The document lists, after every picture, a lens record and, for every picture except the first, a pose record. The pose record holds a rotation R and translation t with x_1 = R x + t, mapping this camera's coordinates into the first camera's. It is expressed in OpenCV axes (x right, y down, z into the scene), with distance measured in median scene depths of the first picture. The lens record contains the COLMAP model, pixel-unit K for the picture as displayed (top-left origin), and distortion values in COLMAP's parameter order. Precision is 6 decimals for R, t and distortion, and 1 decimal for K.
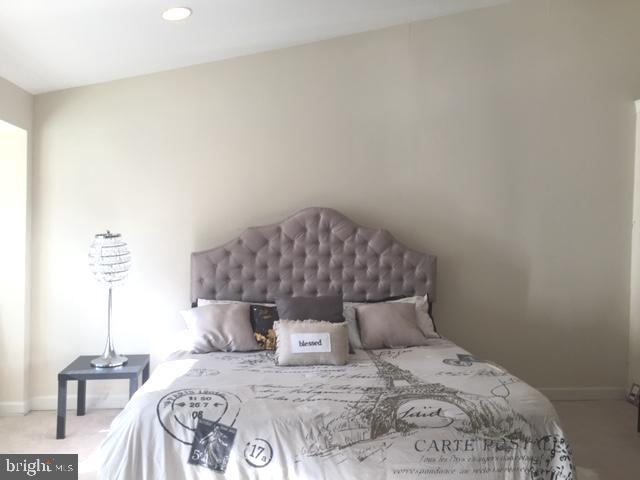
lens RADIAL K [[545.8, 0, 320.0], [0, 545.8, 240.0], [0, 0, 1]] dist [0.105330, -0.143036]
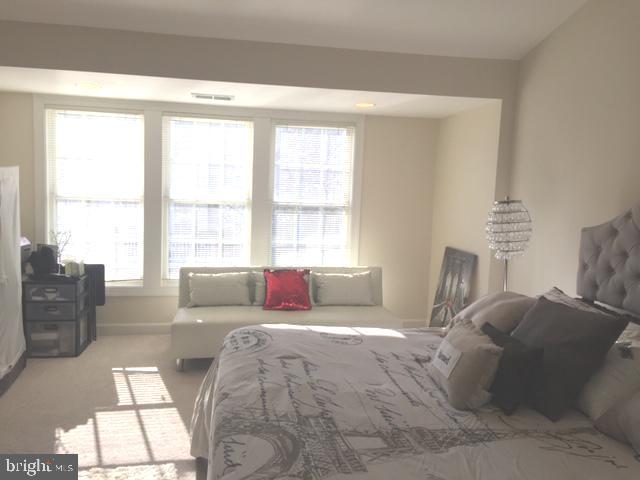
lens RADIAL K [[545.8, 0, 320.0], [0, 545.8, 240.0], [0, 0, 1]] dist [0.105330, -0.143036]
pose [[0.060030, 0.081581, -0.994857, 0.479987], [-0.054404, 0.995441, 0.078346, 0.000426], [0.996713, 0.049421, 0.064195, 0.606467]]
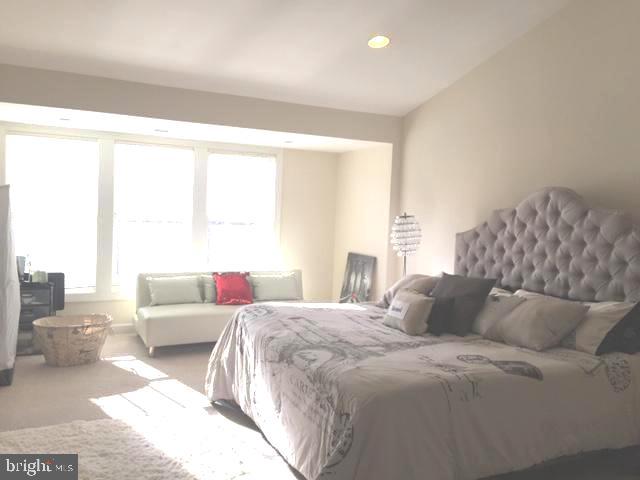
lens RADIAL K [[545.8, 0, 320.0], [0, 545.8, 240.0], [0, 0, 1]] dist [0.105330, -0.143036]
pose [[0.329434, 0.044285, -0.943139, 0.734016], [-0.052112, 0.998230, 0.028669, 0.019374], [0.942739, 0.039705, 0.331159, 0.366695]]
